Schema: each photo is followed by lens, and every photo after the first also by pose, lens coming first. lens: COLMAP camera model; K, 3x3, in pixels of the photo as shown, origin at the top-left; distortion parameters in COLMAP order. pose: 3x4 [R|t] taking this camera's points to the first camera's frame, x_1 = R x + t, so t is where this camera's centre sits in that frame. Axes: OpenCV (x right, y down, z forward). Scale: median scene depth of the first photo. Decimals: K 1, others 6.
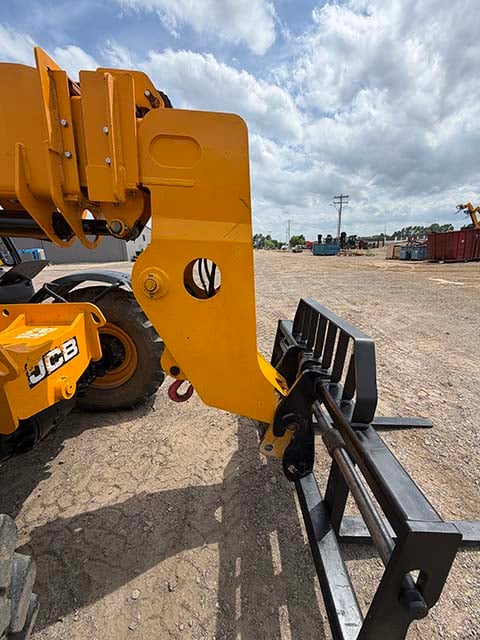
lens RADIAL K [[252.6, 0, 240.9], [0, 252.6, 317.3], [0, 0, 1]] dist [-0.001884, -0.000116]
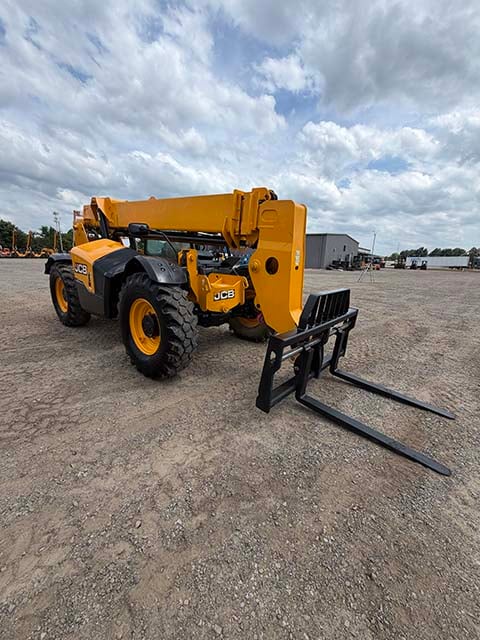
lens RADIAL K [[252.6, 0, 240.9], [0, 252.6, 317.3], [0, 0, 1]] dist [-0.001884, -0.000116]
pose [[0.723929, 0.201513, -0.659787, 1.111060], [-0.226199, 0.972851, 0.048941, 0.227455], [0.651737, 0.113813, 0.749857, -0.769754]]
